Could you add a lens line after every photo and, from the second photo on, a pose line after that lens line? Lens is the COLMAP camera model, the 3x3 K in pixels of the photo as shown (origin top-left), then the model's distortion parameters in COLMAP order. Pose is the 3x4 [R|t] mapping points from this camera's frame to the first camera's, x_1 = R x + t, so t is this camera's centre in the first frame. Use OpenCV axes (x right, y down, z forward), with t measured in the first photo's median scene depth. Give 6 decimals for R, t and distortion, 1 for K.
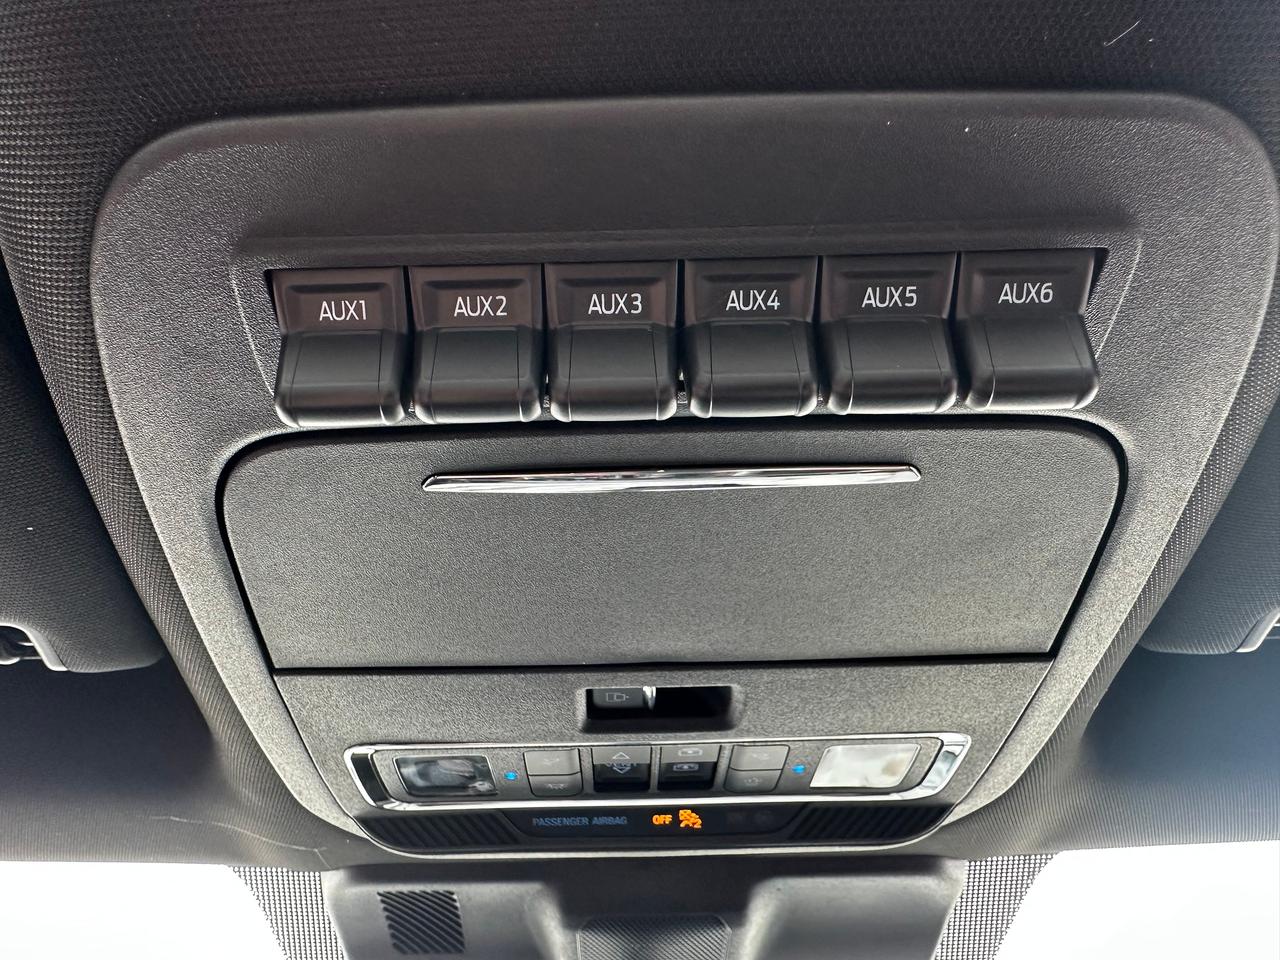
lens RADIAL K [[890.3, 0, 635.5], [0, 890.3, 478.8], [0, 0, 1]] dist [0.034817, -0.006109]
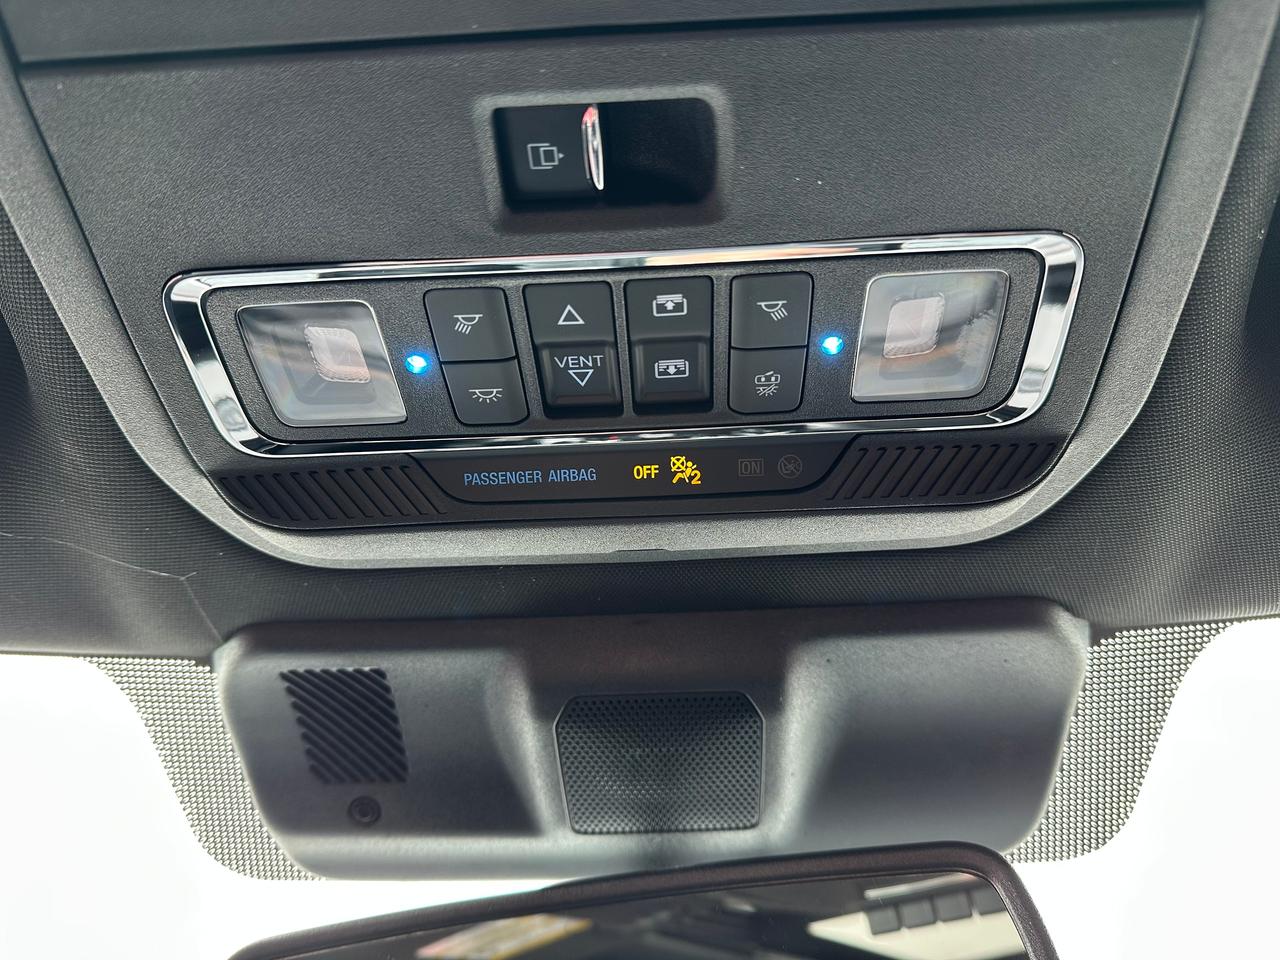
lens RADIAL K [[890.3, 0, 643.4], [0, 890.3, 480.7], [0, 0, 1]] dist [0.034817, -0.006109]
pose [[0.997926, -0.050499, -0.039912, 0.048880], [0.044255, 0.988549, -0.144264, 0.430186], [0.046741, 0.142199, 0.988734, 0.264913]]
